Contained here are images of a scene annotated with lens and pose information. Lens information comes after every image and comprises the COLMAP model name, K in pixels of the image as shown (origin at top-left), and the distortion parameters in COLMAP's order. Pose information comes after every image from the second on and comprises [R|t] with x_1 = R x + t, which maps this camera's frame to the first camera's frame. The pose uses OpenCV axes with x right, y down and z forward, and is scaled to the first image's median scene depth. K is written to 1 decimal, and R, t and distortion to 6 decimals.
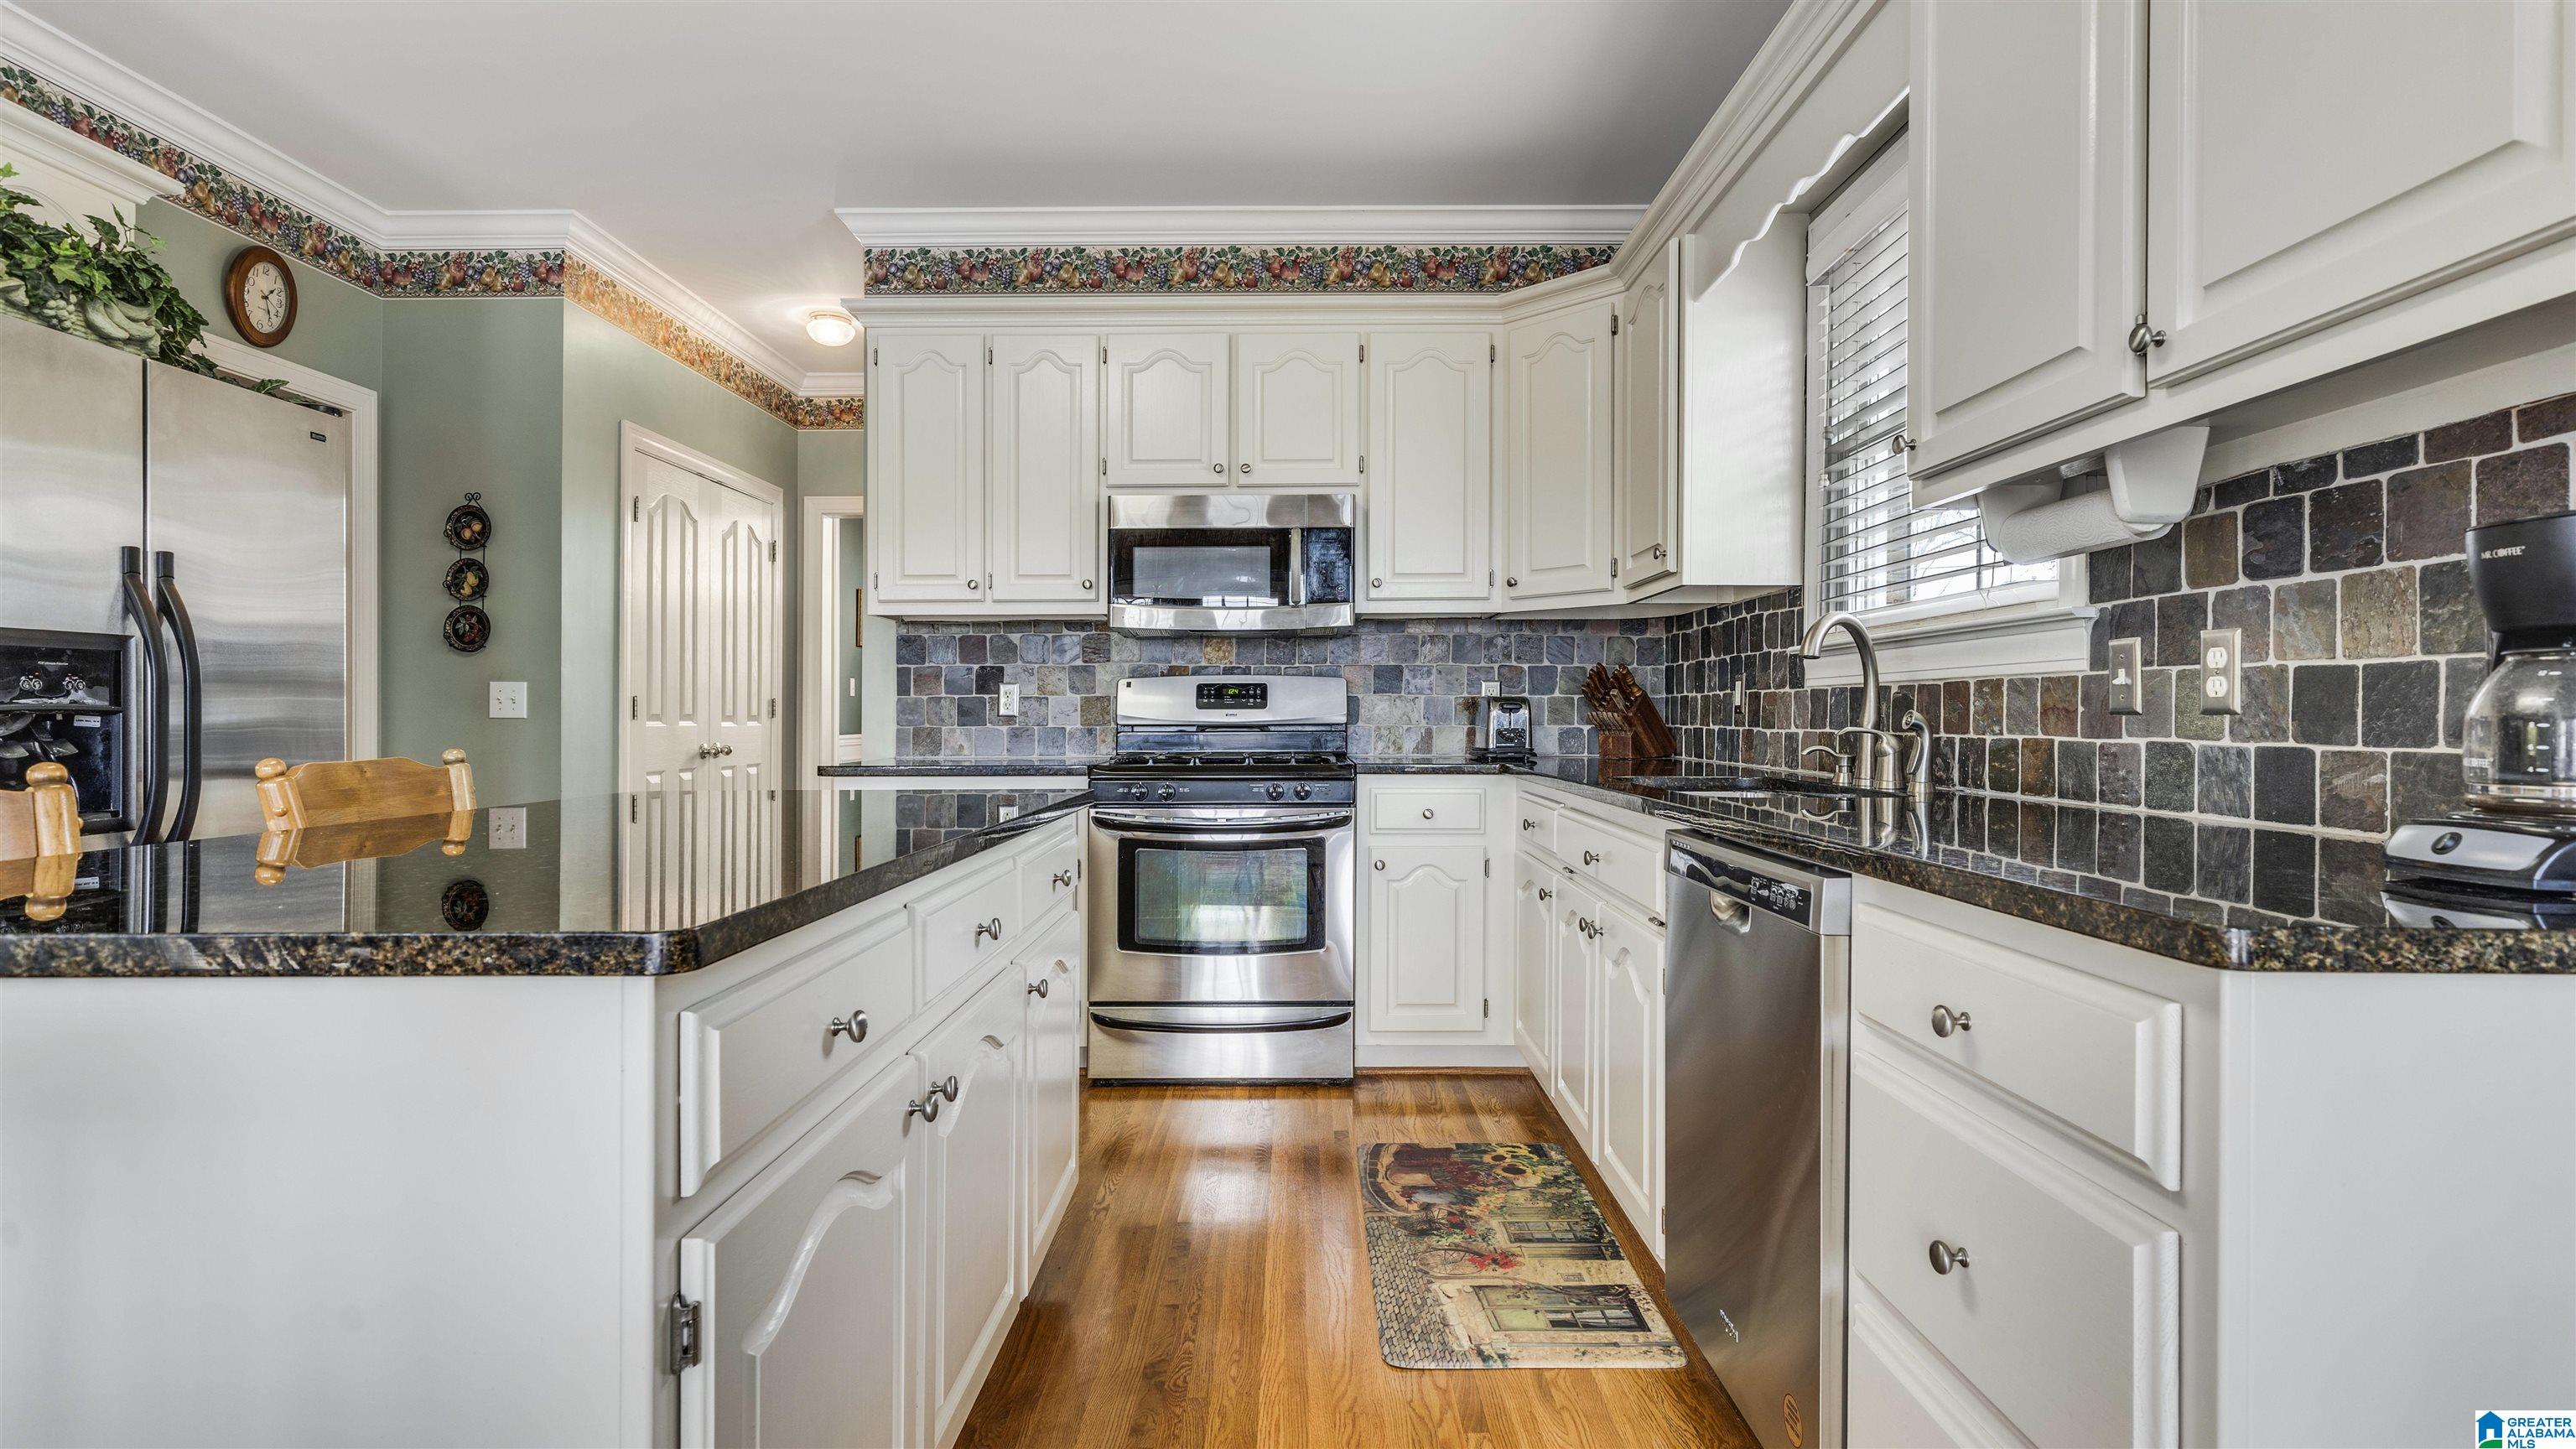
lens RADIAL K [[1232.3, 0, 1288.9], [0, 1232.3, 722.7], [0, 0, 1]] dist [0.001738, 0.000172]
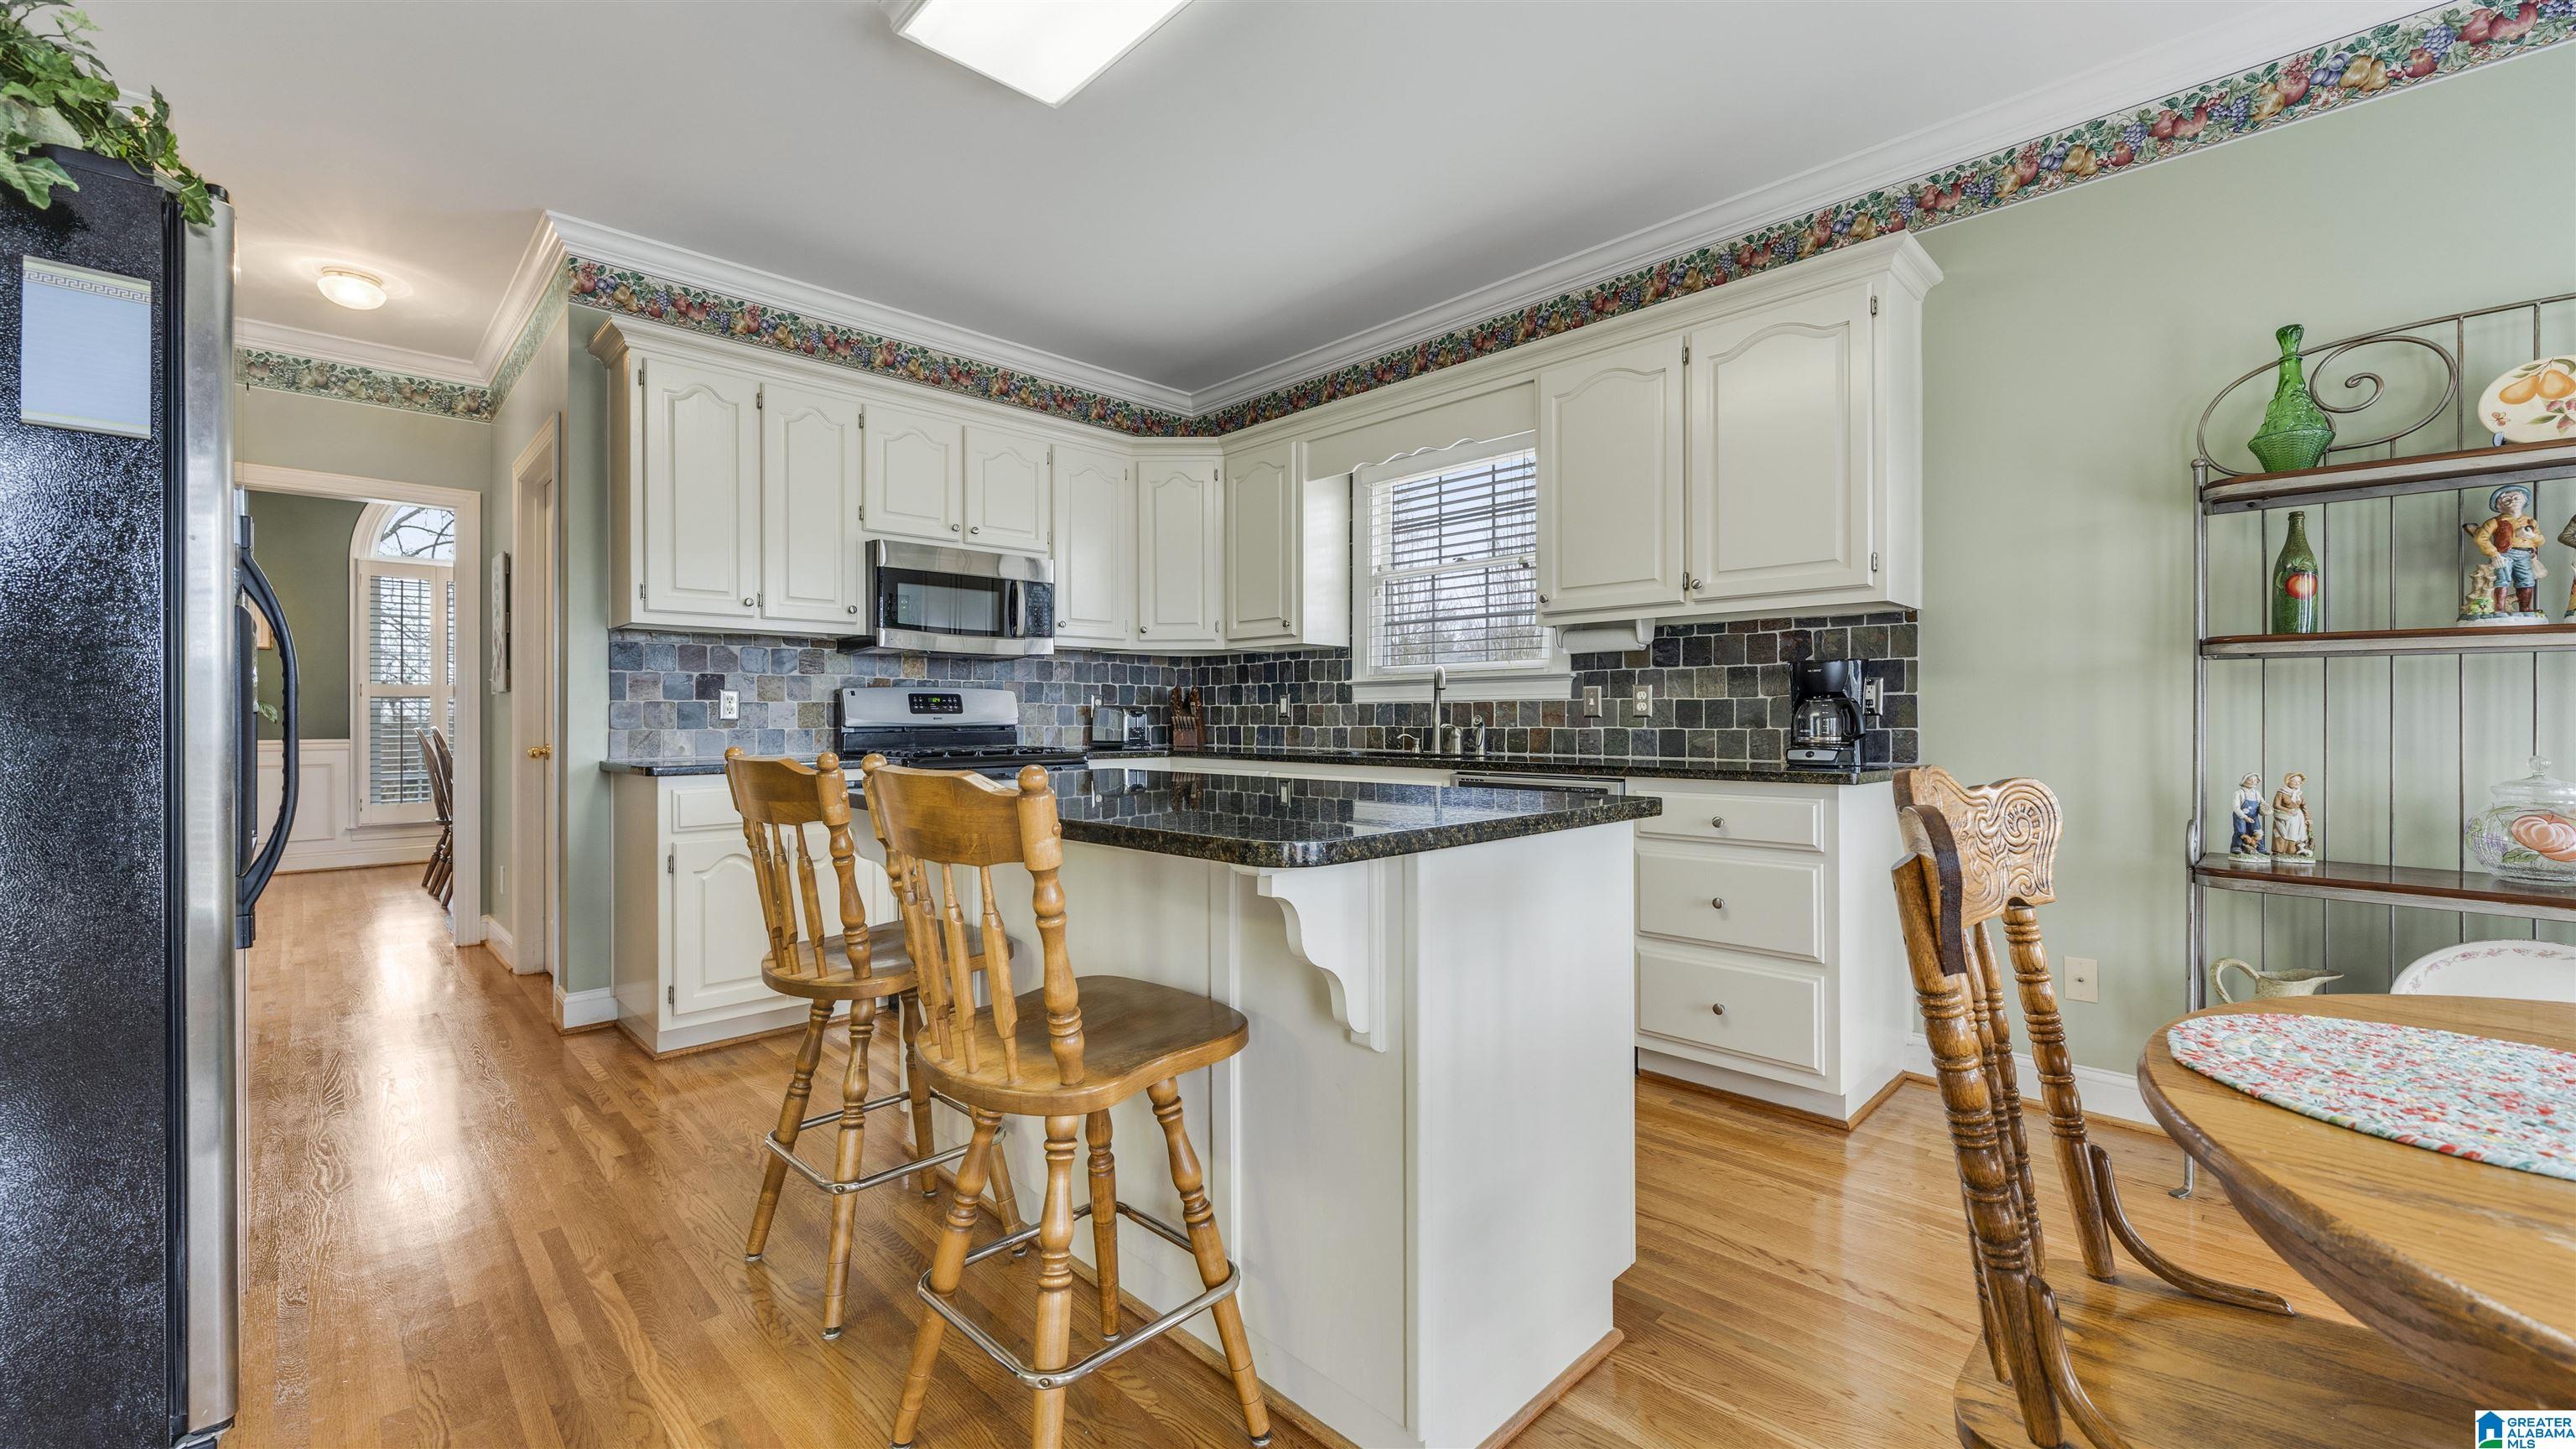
lens RADIAL K [[1008.8, 0, 1278.7], [0, 1008.8, 720.8], [0, 0, 1]] dist [0.002615, 0.000046]
pose [[0.713664, -0.002035, 0.700485, -0.560699], [0.005392, 0.999982, -0.002587, 0.000794], [-0.700468, 0.005623, 0.713662, 0.007576]]
